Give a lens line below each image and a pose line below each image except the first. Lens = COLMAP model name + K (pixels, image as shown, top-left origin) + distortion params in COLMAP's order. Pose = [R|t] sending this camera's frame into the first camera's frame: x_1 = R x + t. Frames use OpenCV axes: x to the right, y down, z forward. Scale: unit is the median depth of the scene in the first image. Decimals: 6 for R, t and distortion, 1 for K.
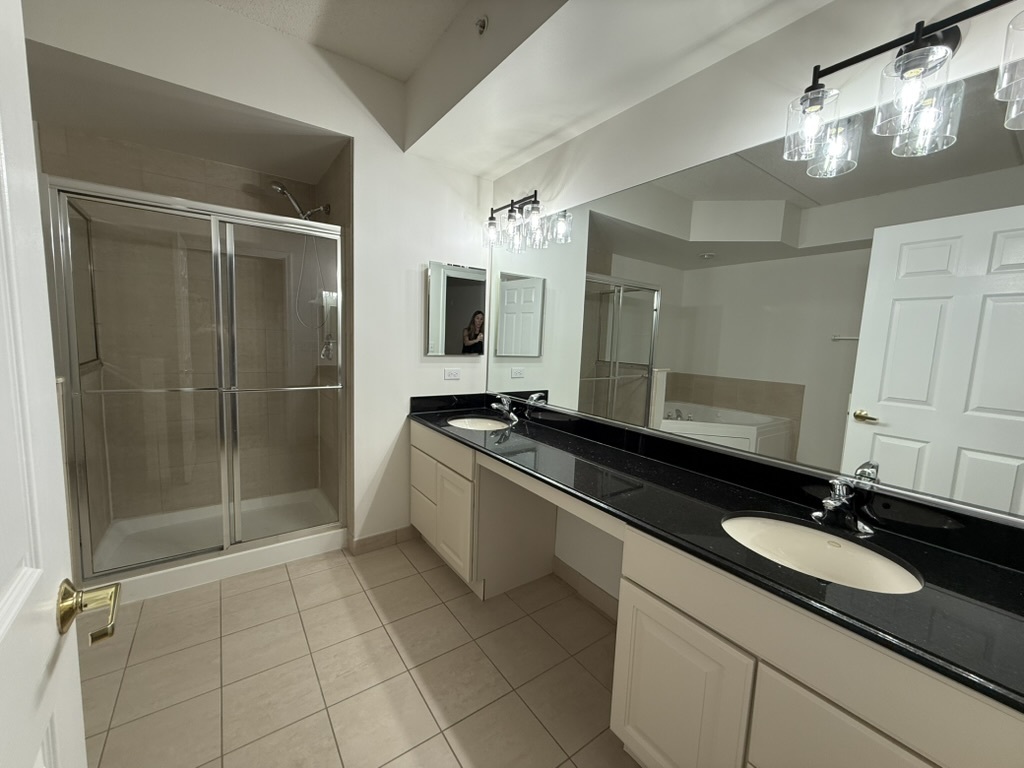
lens RADIAL K [[408.7, 0, 515.2], [0, 408.7, 382.0], [0, 0, 1]] dist [0.003627, 0.000282]
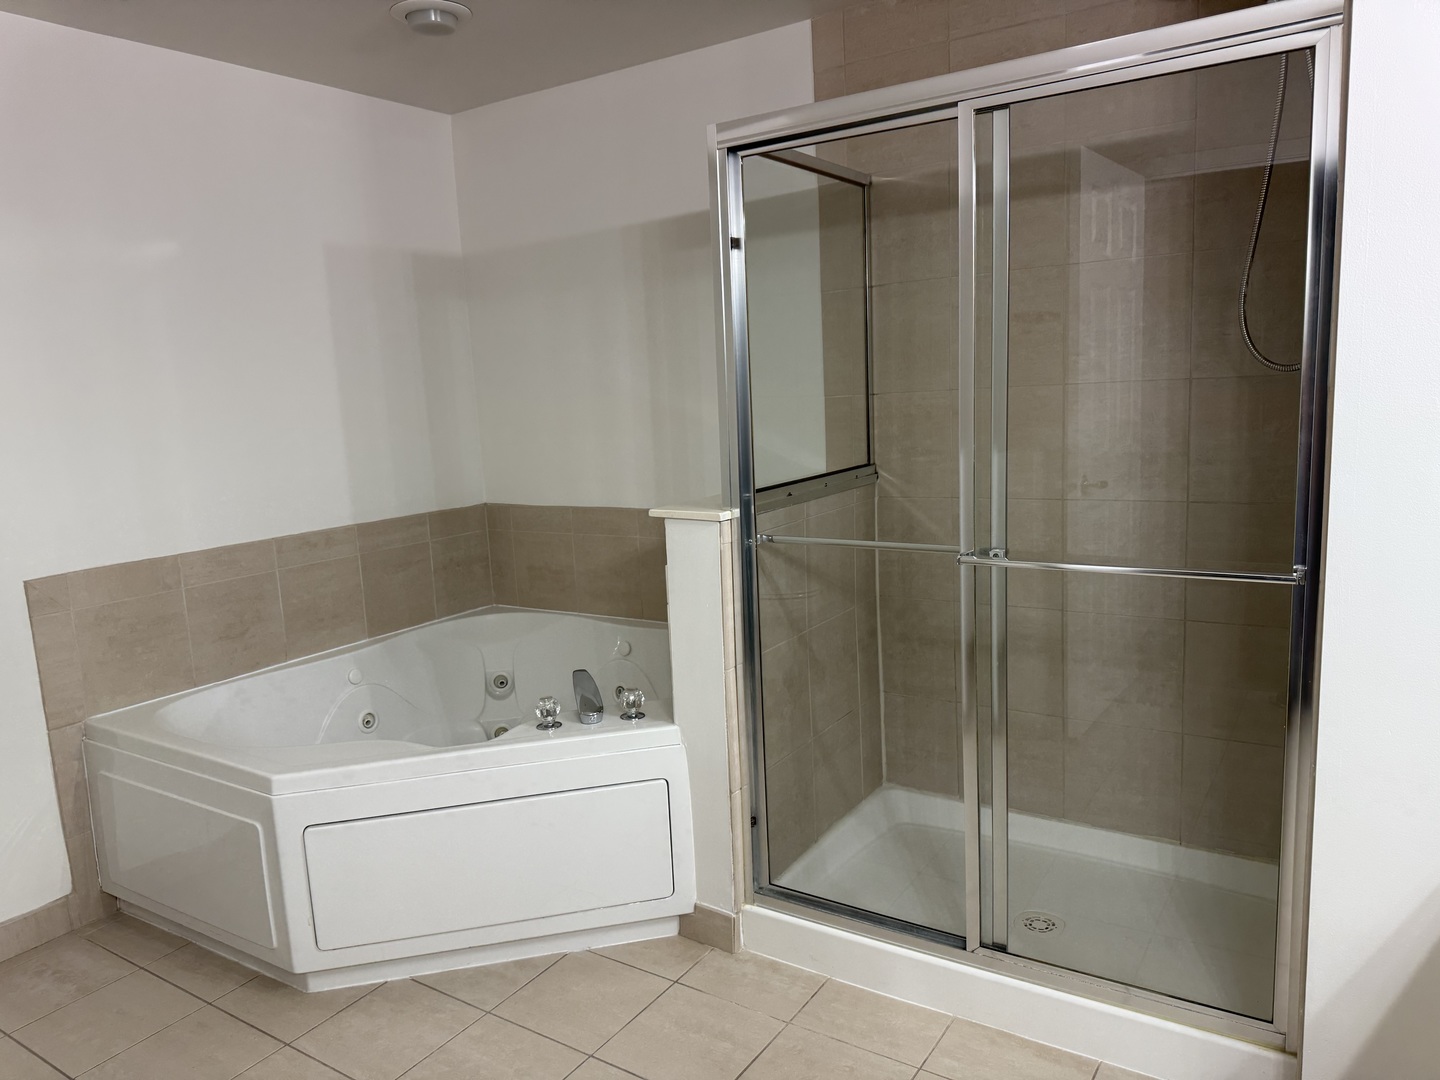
lens RADIAL K [[1019.9, 0, 722.9], [0, 1019.9, 551.6], [0, 0, 1]] dist [0.026514, -0.001664]
pose [[0.364304, 0.100699, -0.925820, 0.092501], [-0.035466, 0.994916, 0.094259, -0.063379], [0.930605, -0.001504, 0.366023, 0.385179]]
